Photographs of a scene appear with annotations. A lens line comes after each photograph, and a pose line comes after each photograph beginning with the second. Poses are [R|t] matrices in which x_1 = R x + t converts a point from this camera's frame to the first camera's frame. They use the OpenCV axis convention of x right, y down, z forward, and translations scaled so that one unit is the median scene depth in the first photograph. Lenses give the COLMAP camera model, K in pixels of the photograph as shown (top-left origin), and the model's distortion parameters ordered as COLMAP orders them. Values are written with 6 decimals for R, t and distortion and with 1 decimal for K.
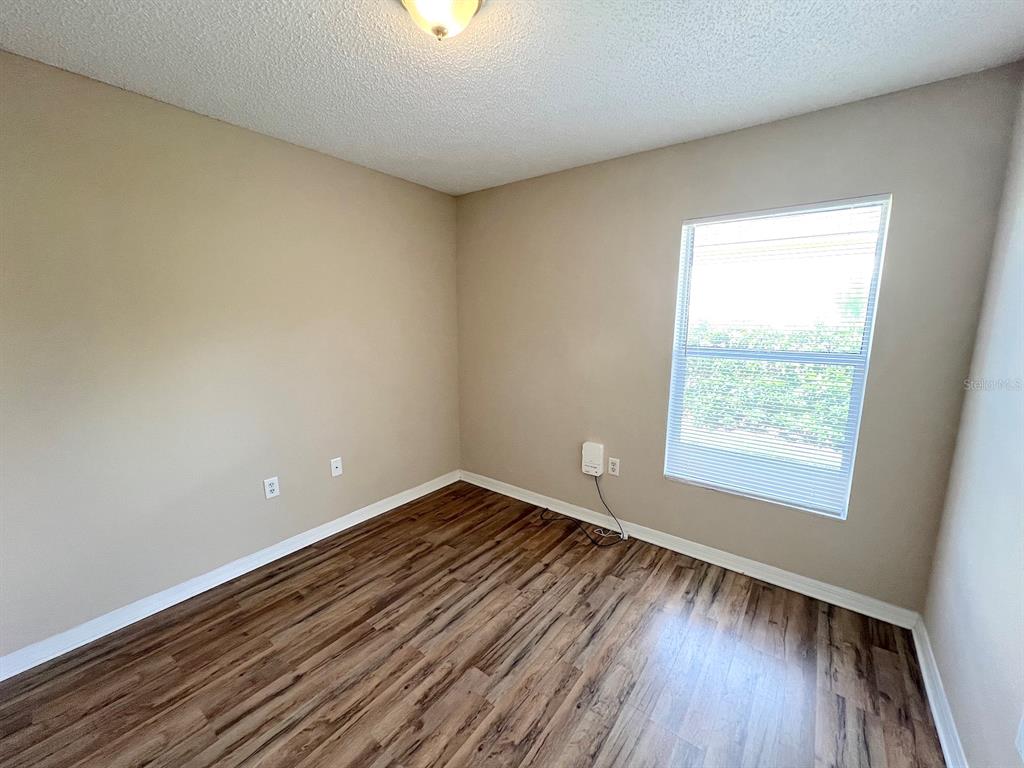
lens RADIAL K [[411.2, 0, 510.3], [0, 411.2, 383.5], [0, 0, 1]] dist [-0.000956, -0.000224]
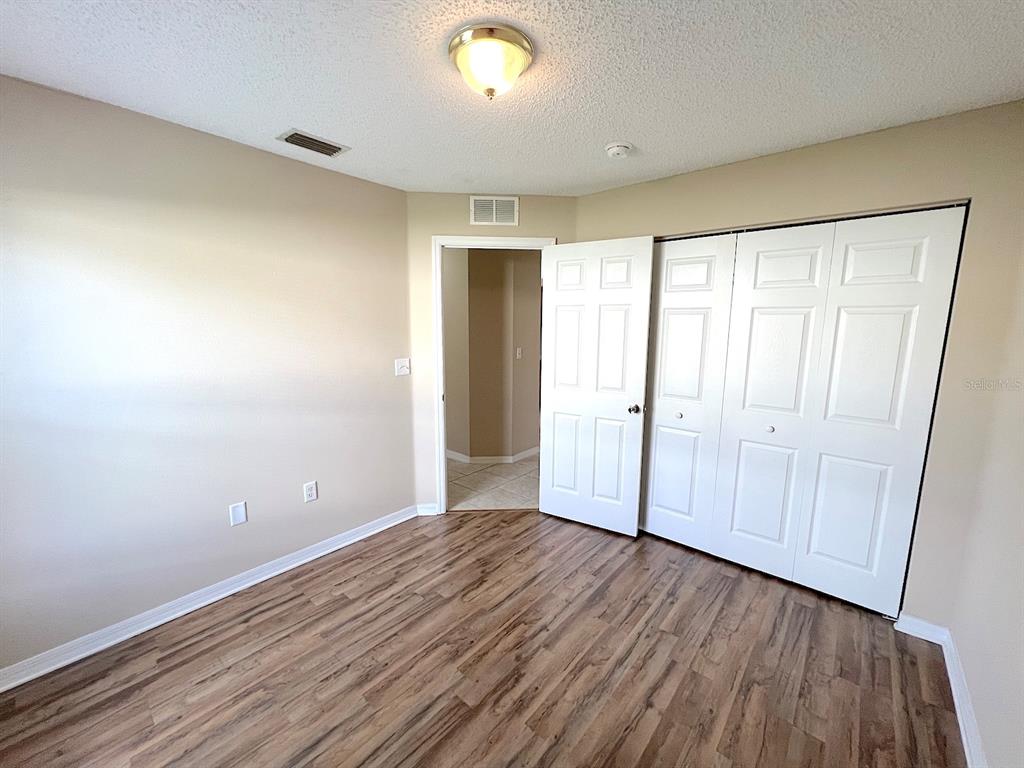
lens RADIAL K [[411.2, 0, 510.3], [0, 411.2, 383.5], [0, 0, 1]] dist [-0.000956, -0.000224]
pose [[-0.997507, -0.021131, 0.067334, -0.204840], [0.001335, 0.948297, 0.317380, -0.287272], [-0.070559, 0.316679, -0.945905, 1.496016]]
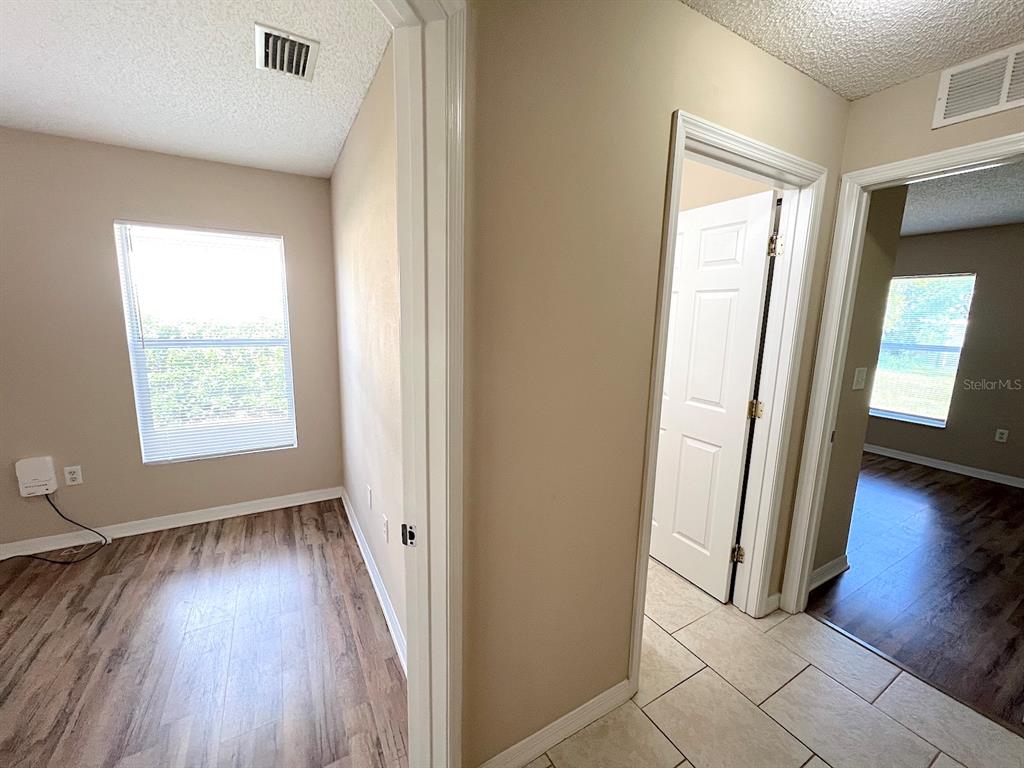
lens RADIAL K [[411.2, 0, 510.3], [0, 411.2, 383.5], [0, 0, 1]] dist [-0.000956, -0.000224]
pose [[0.392779, -0.148727, 0.907527, -0.237242], [0.129474, 0.985950, 0.105543, 0.045633], [-0.910473, 0.076046, 0.406516, -0.383534]]
